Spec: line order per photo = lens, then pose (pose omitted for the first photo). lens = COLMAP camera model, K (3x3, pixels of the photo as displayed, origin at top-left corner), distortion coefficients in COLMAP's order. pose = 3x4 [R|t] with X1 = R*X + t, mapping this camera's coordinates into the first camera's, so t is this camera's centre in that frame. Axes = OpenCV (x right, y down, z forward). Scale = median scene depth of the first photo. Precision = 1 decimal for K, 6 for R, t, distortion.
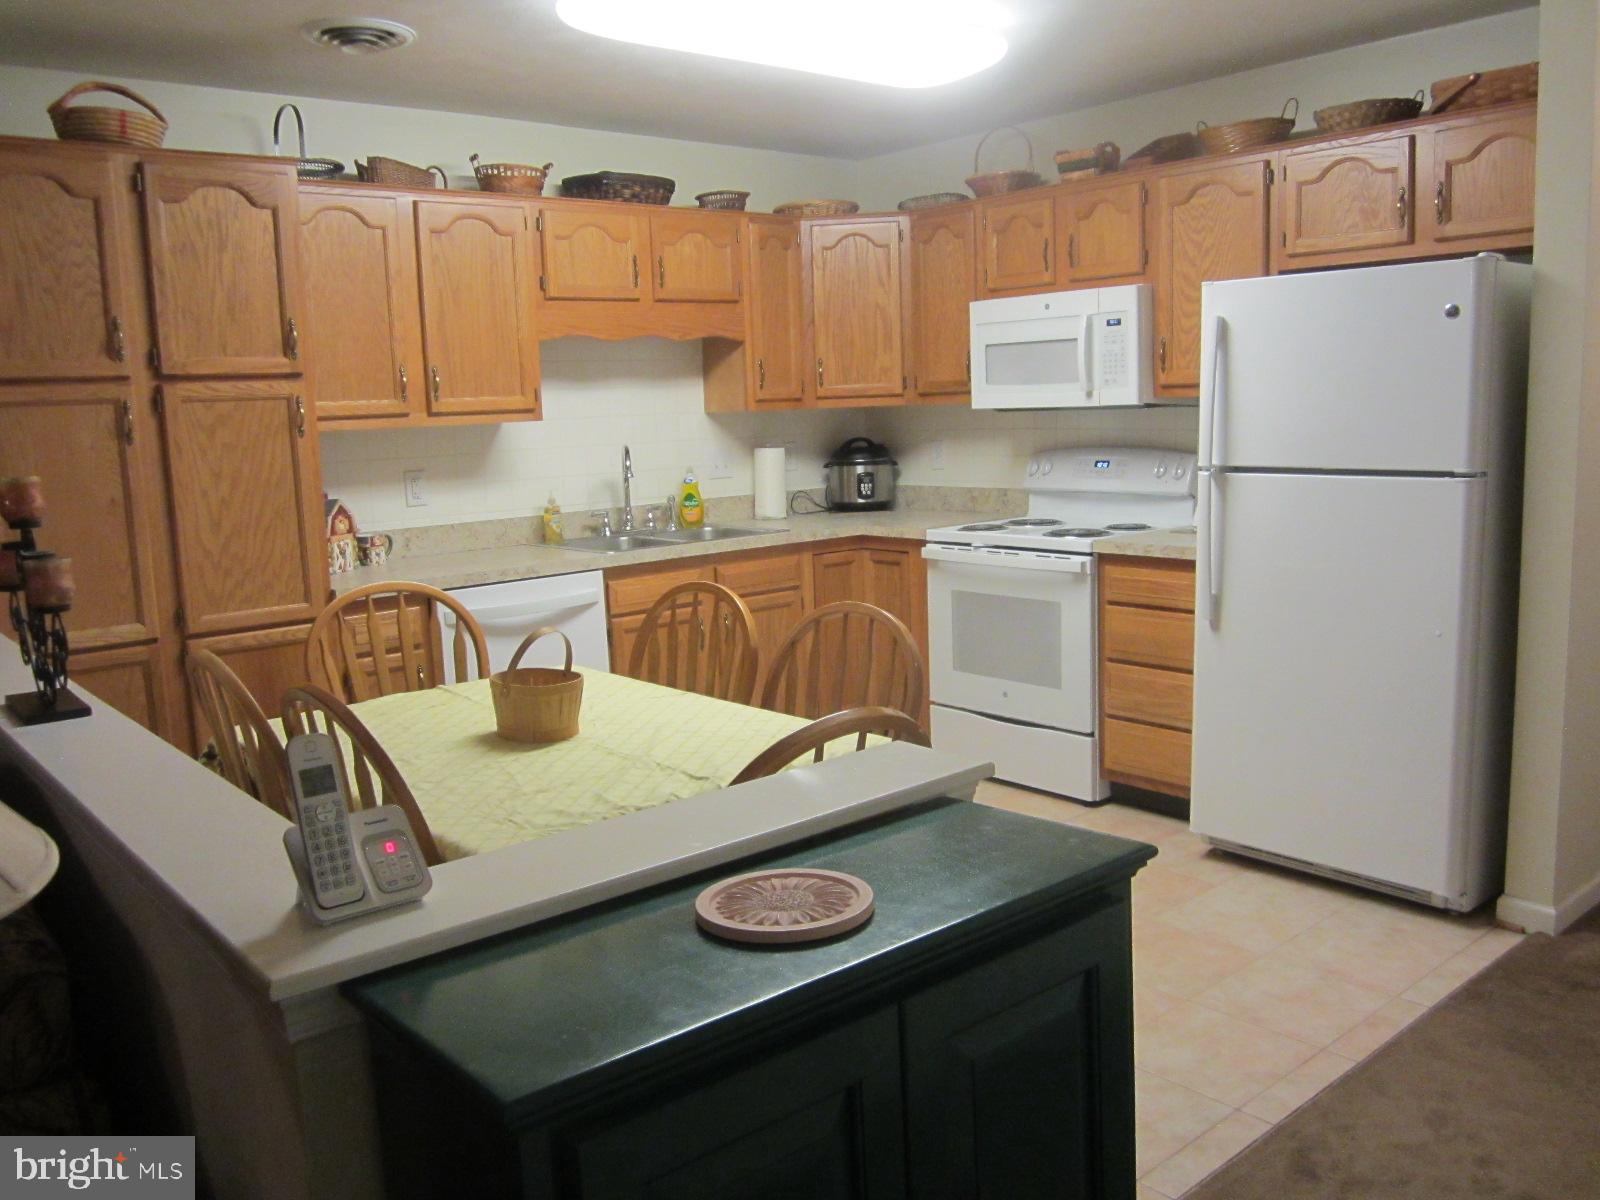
lens RADIAL K [[1312.1, 0, 800.8], [0, 1312.1, 604.4], [0, 0, 1]] dist [-0.051330, 0.011519]
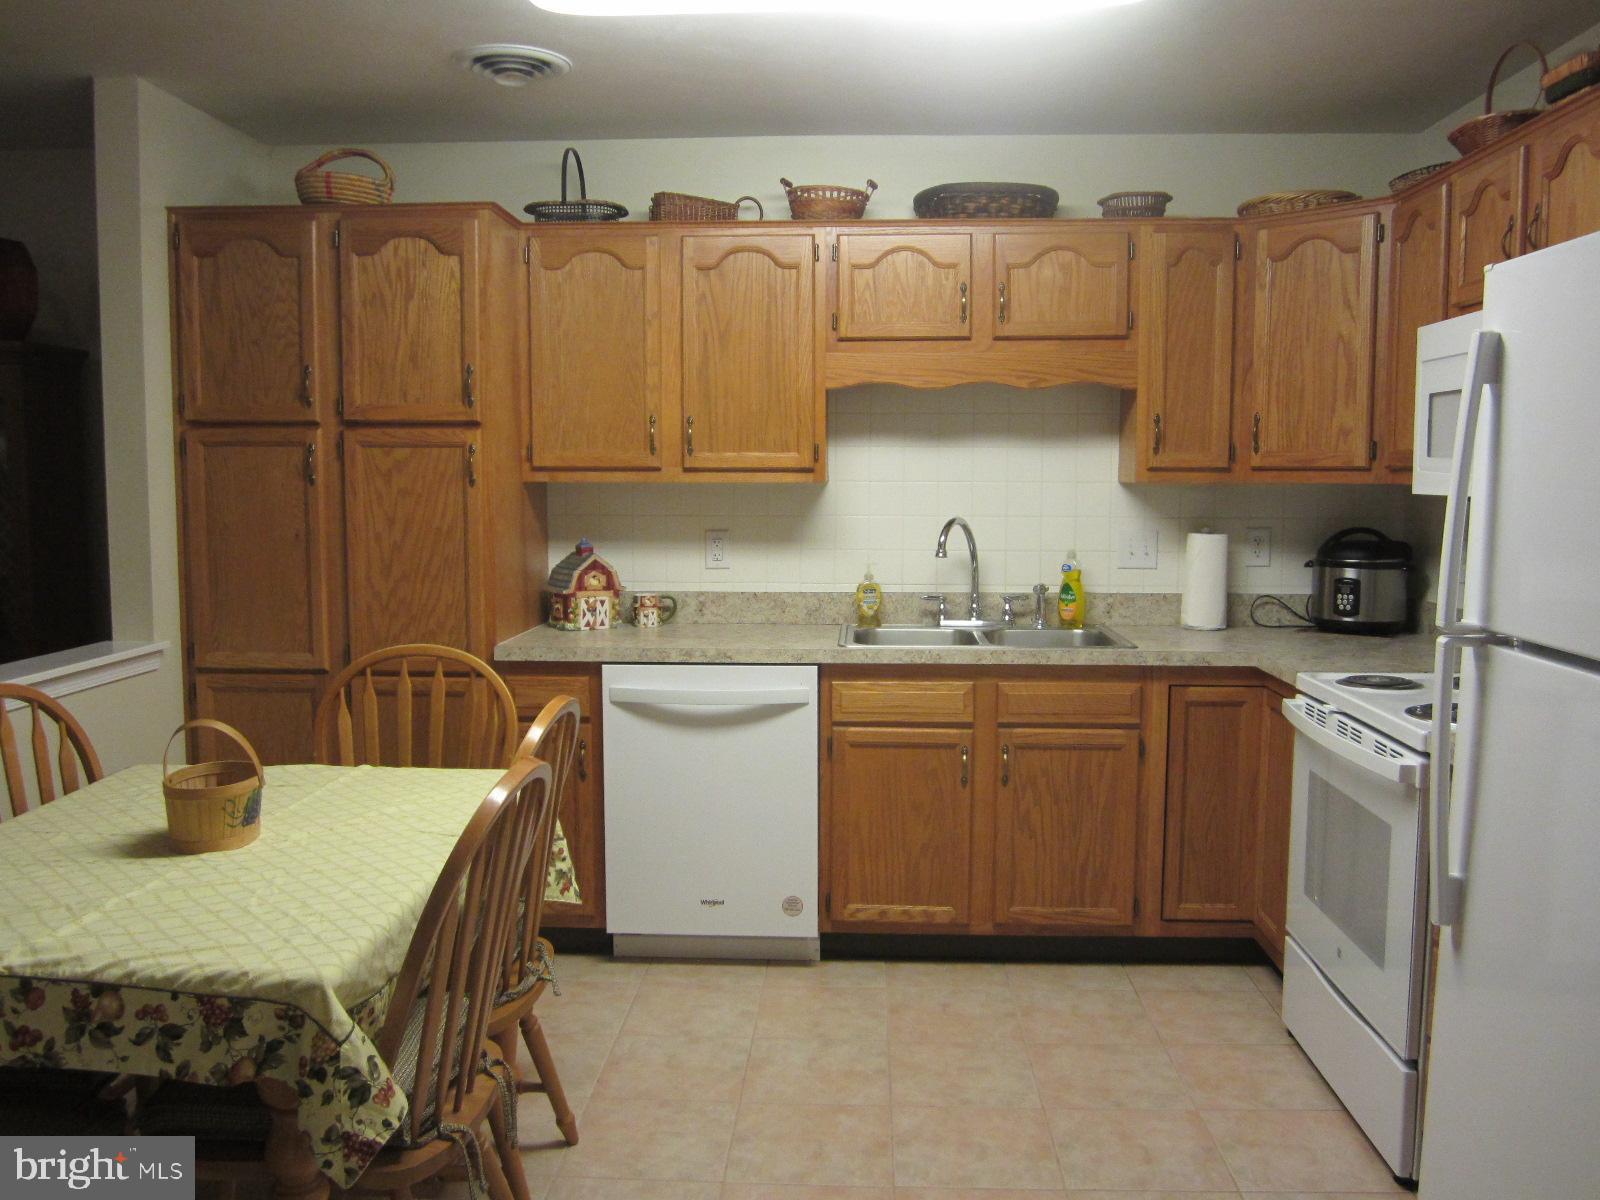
lens RADIAL K [[1312.1, 0, 800.8], [0, 1312.1, 604.4], [0, 0, 1]] dist [-0.051330, 0.011519]
pose [[0.725089, 0.105038, -0.680597, 0.392618], [-0.133806, 0.990953, 0.010383, -0.070594], [0.675530, 0.083539, 0.732584, 0.383273]]
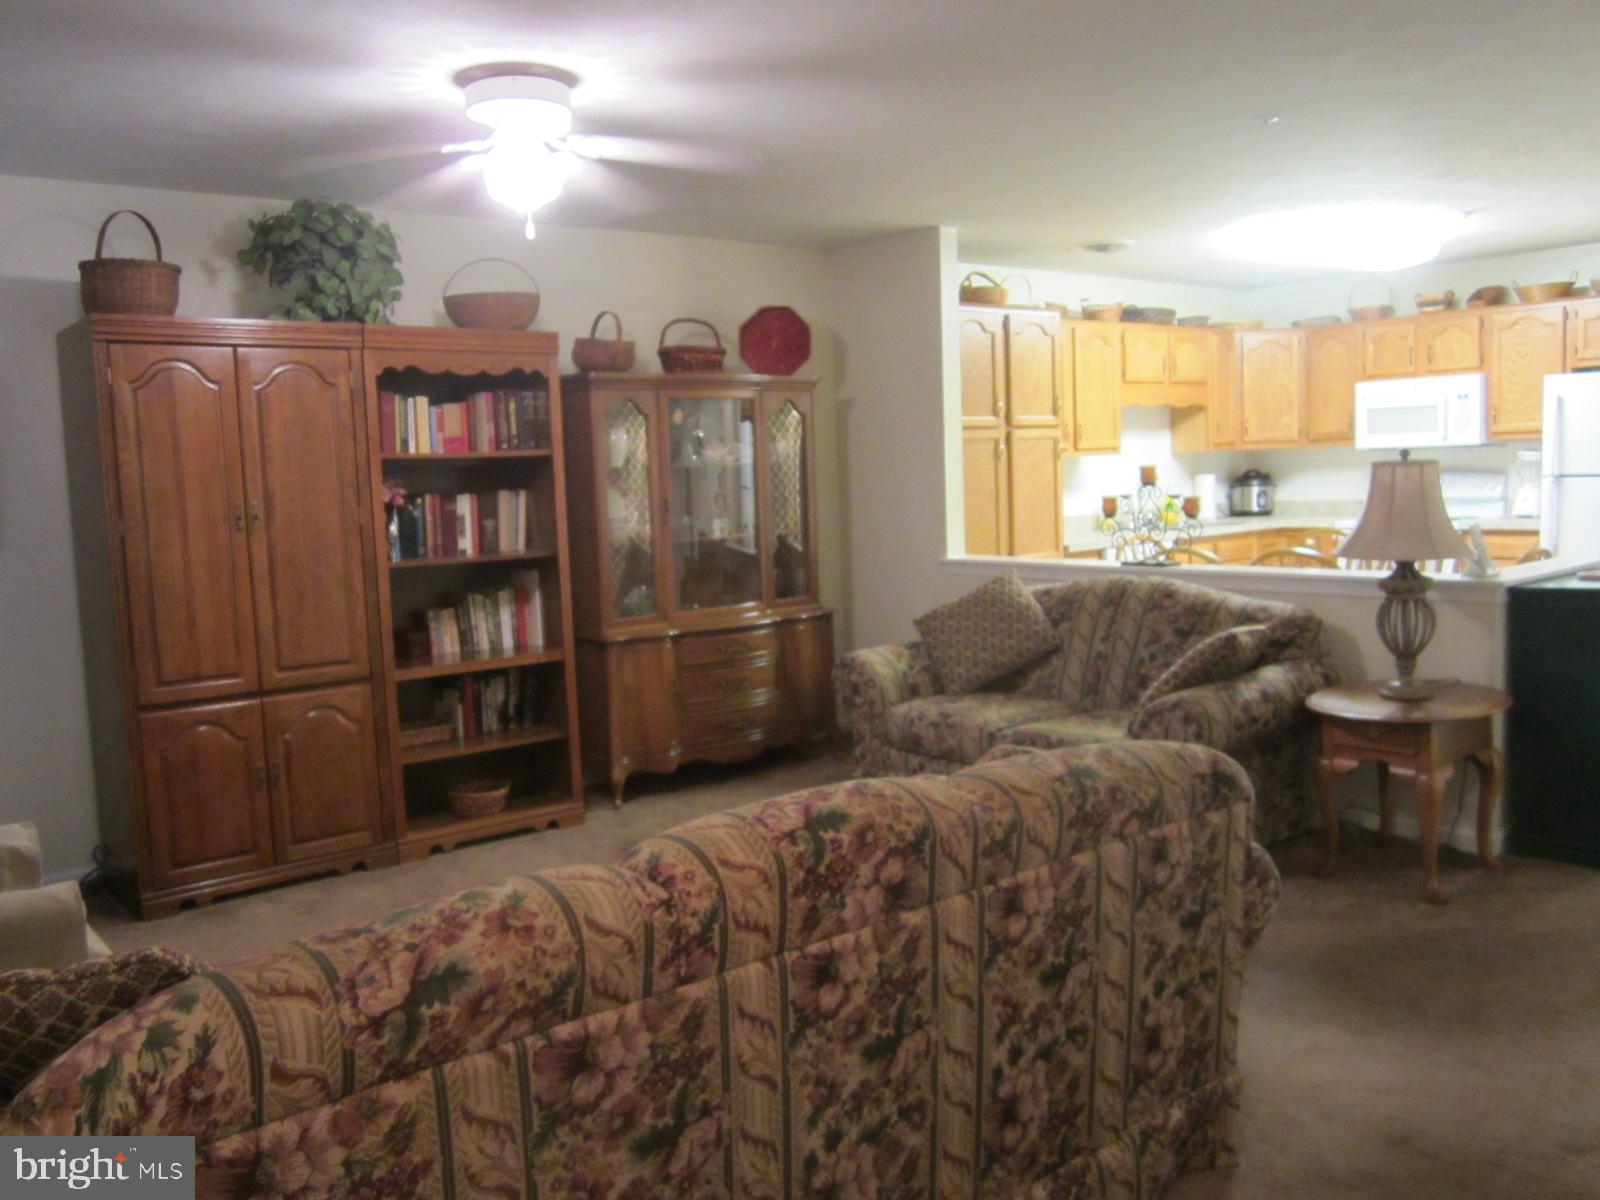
lens RADIAL K [[1312.1, 0, 800.8], [0, 1312.1, 604.4], [0, 0, 1]] dist [-0.051330, 0.011519]
pose [[0.999783, -0.002942, -0.020628, -0.593761], [0.001972, 0.998899, -0.046865, 0.134519], [0.020743, 0.046814, 0.998688, -0.700300]]
